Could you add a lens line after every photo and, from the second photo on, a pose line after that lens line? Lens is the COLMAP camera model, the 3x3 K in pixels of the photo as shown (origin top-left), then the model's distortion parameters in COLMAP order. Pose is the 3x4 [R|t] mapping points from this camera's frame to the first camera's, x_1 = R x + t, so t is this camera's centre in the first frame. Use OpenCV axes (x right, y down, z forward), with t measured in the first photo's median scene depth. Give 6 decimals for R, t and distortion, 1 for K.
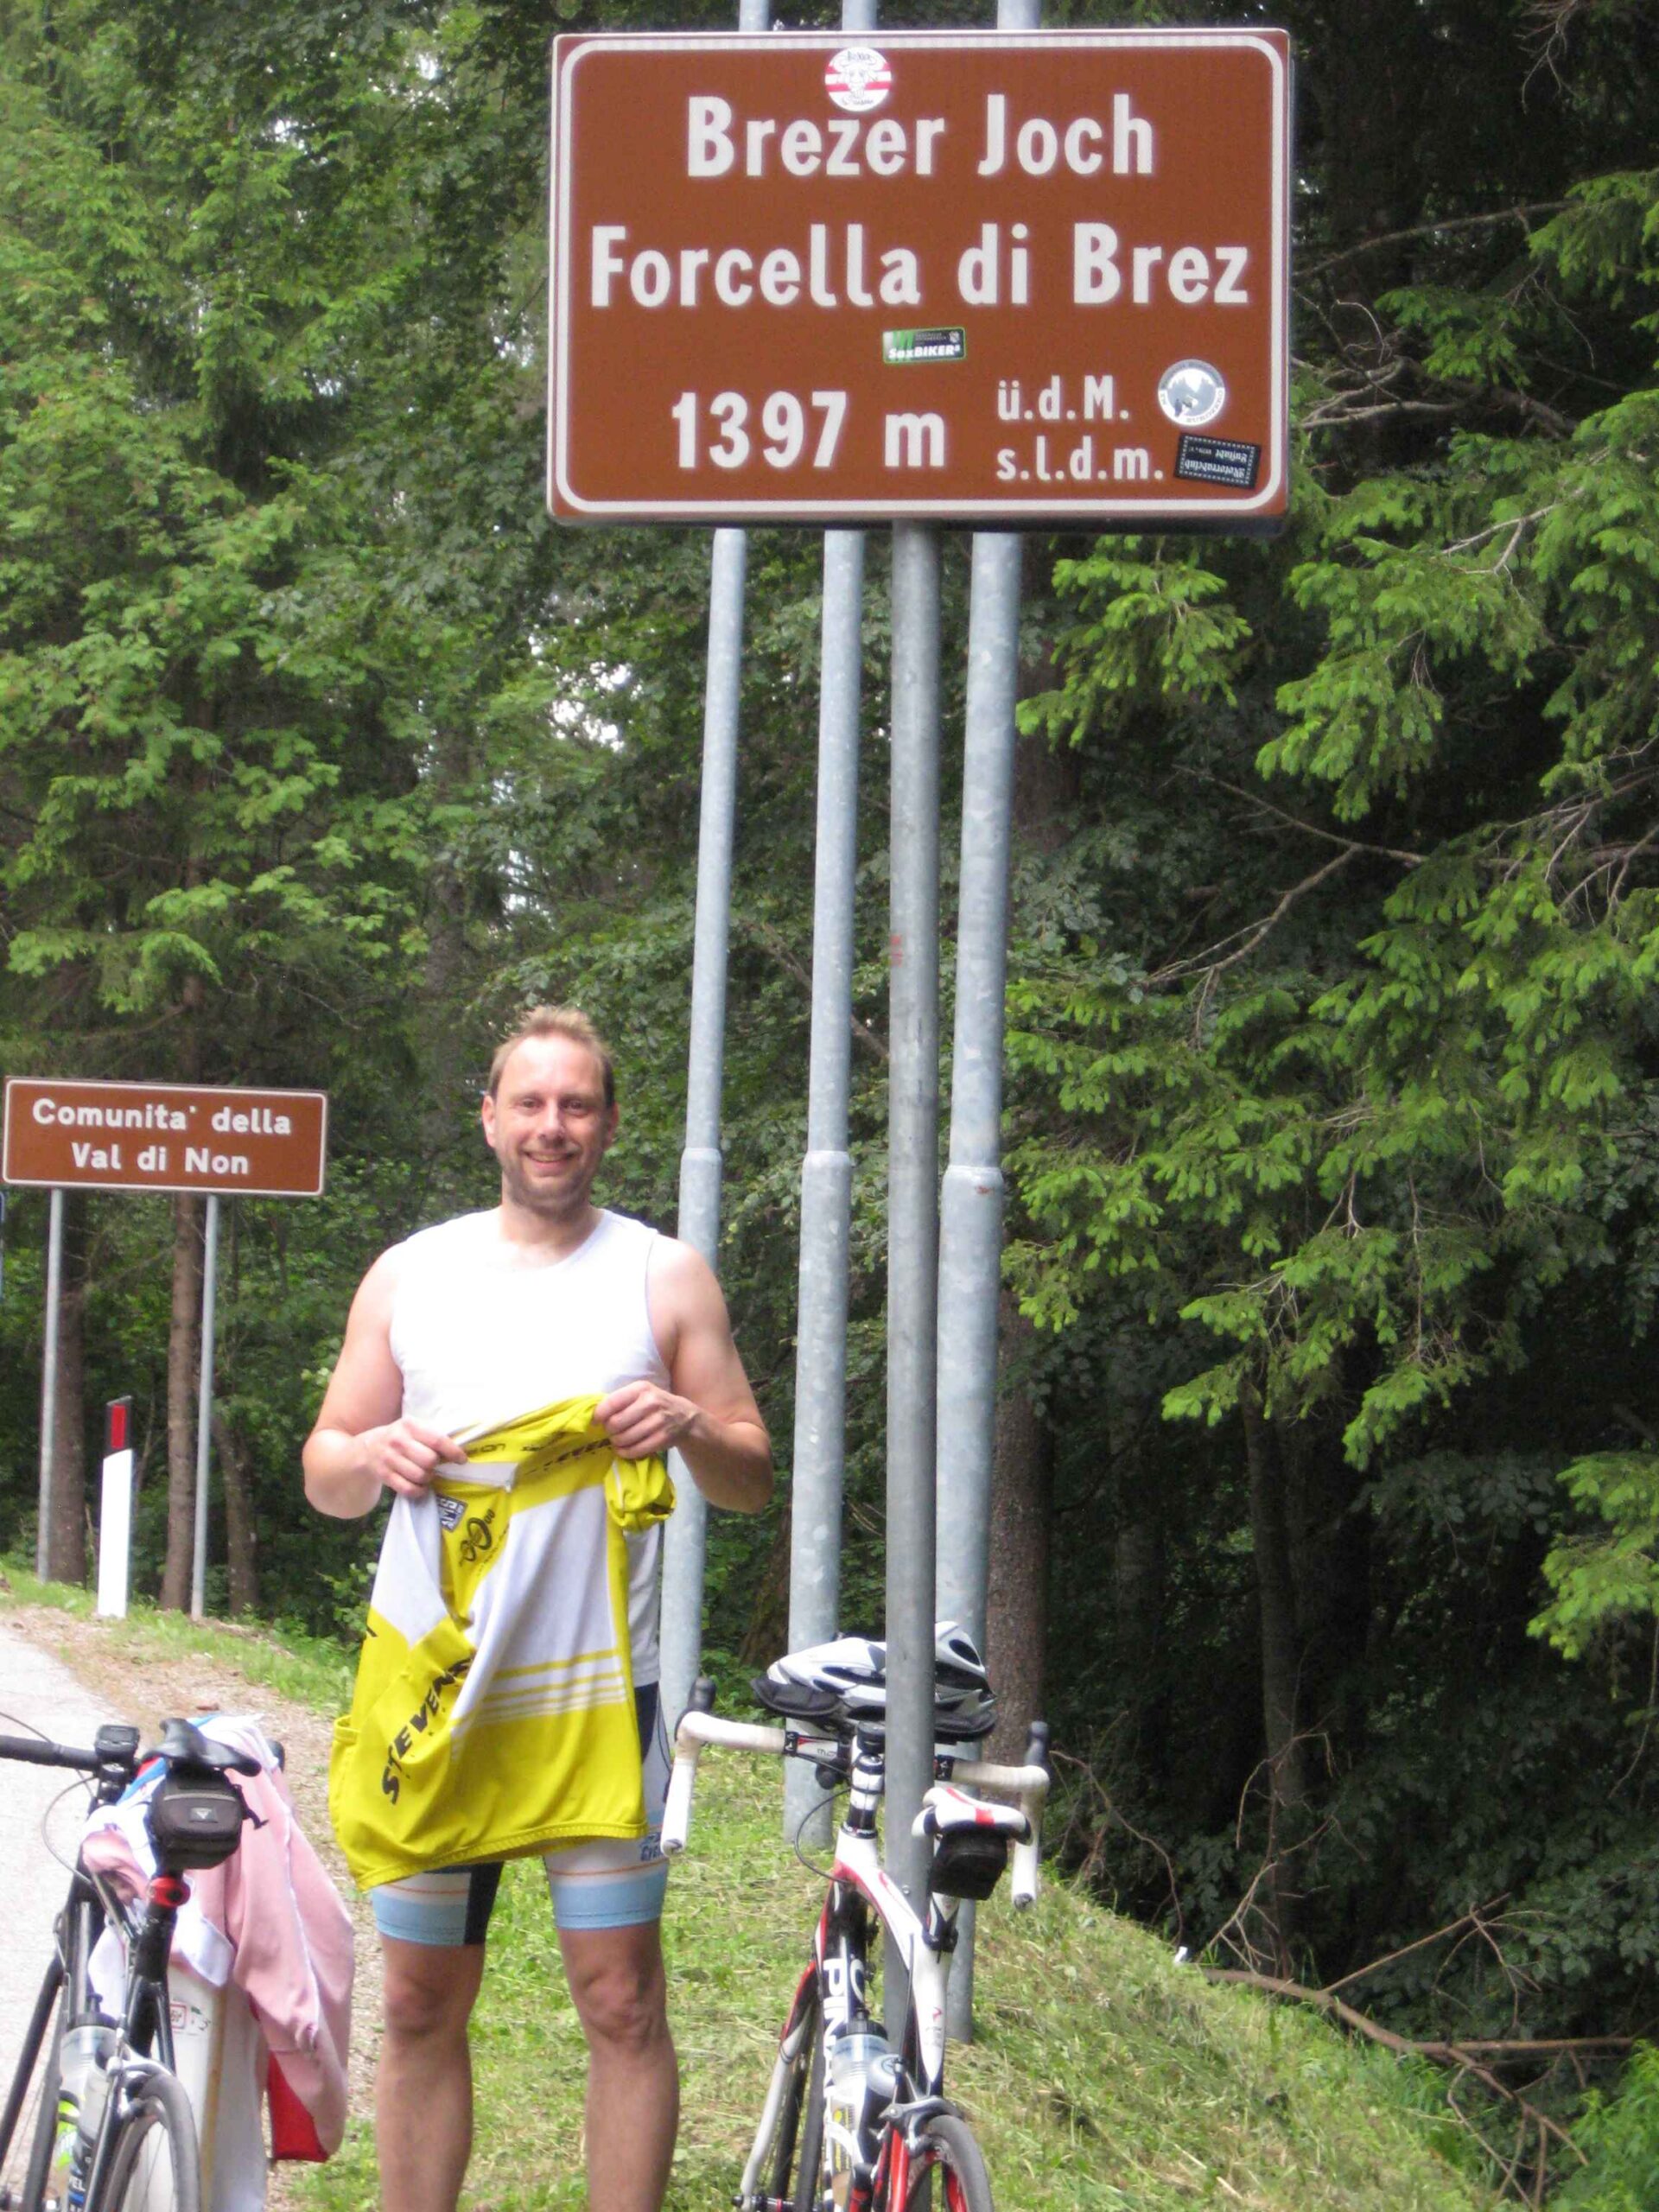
lens RADIAL K [[4647.0, 0, 829.5], [0, 4647.0, 1106.0], [0, 0, 1]] dist [-0.154640, 0.595504]
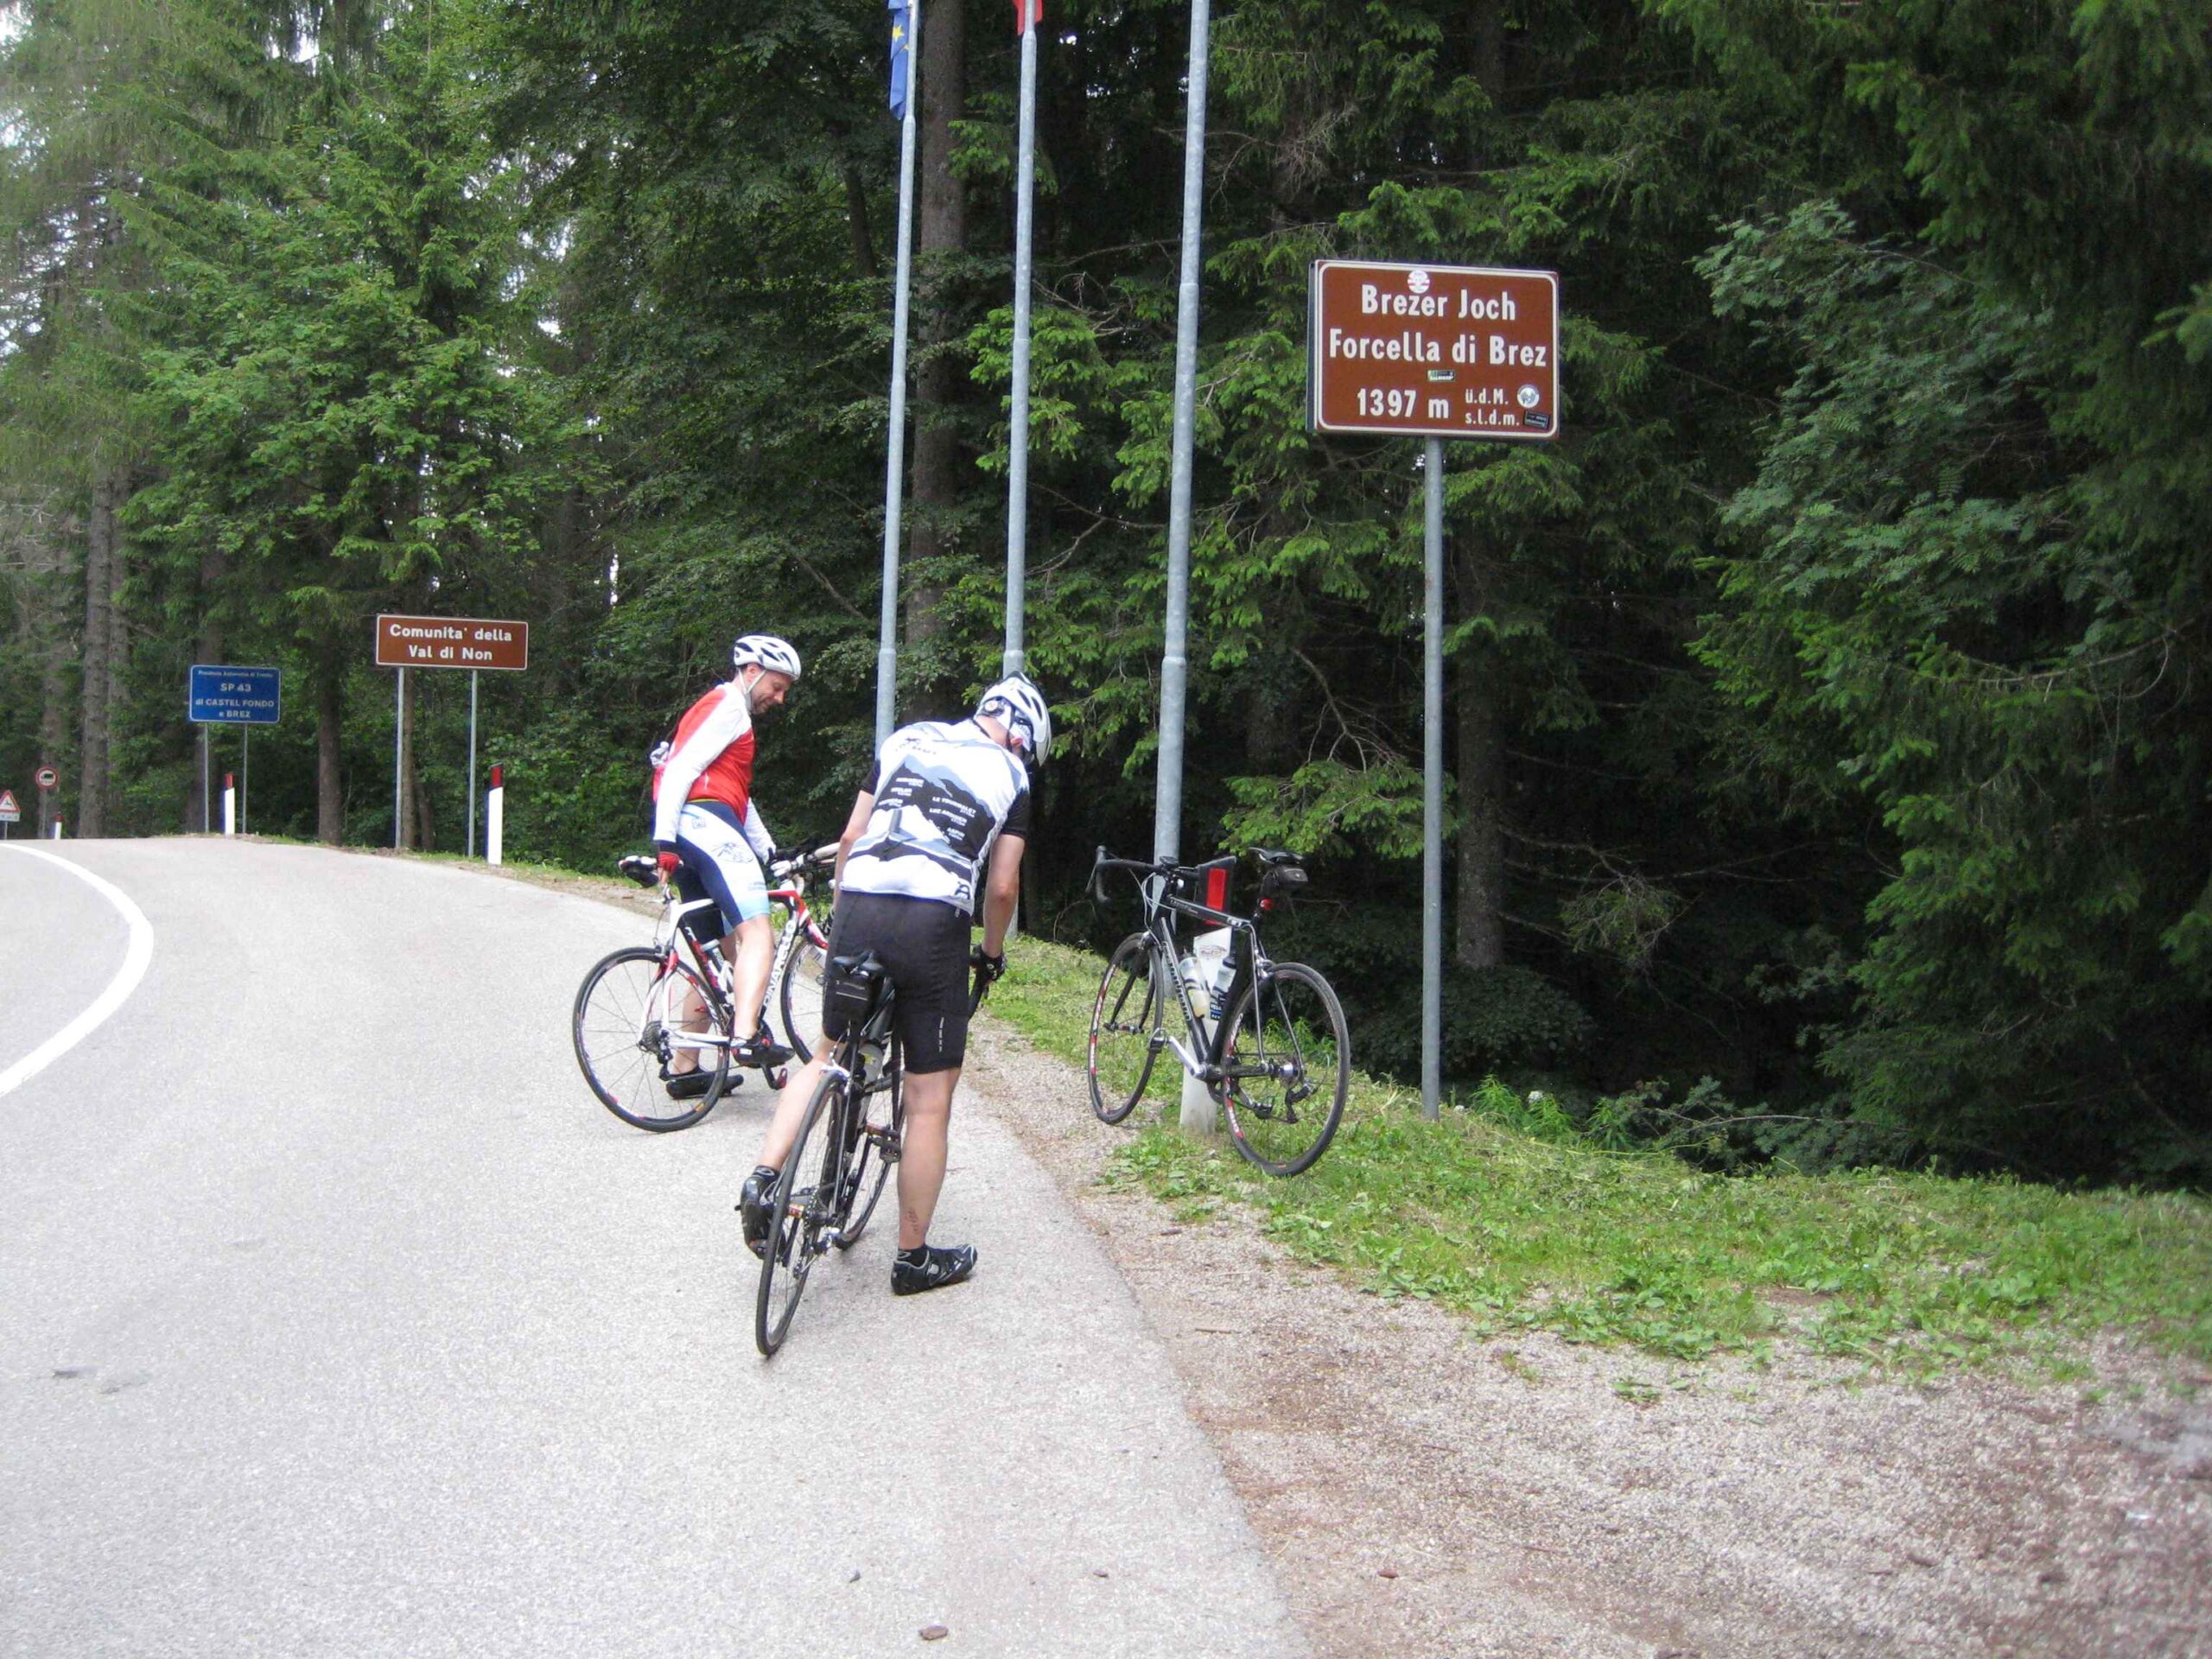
lens RADIAL K [[2323.5, 0, 1106.0], [0, 2323.5, 829.5], [0, 0, 1]] dist [-0.159916, 0.203701]
pose [[0.955178, -0.028354, 0.294672, -0.244293], [0.001384, 0.995820, 0.091331, -0.005011], [-0.296030, -0.086829, 0.951224, -0.134958]]
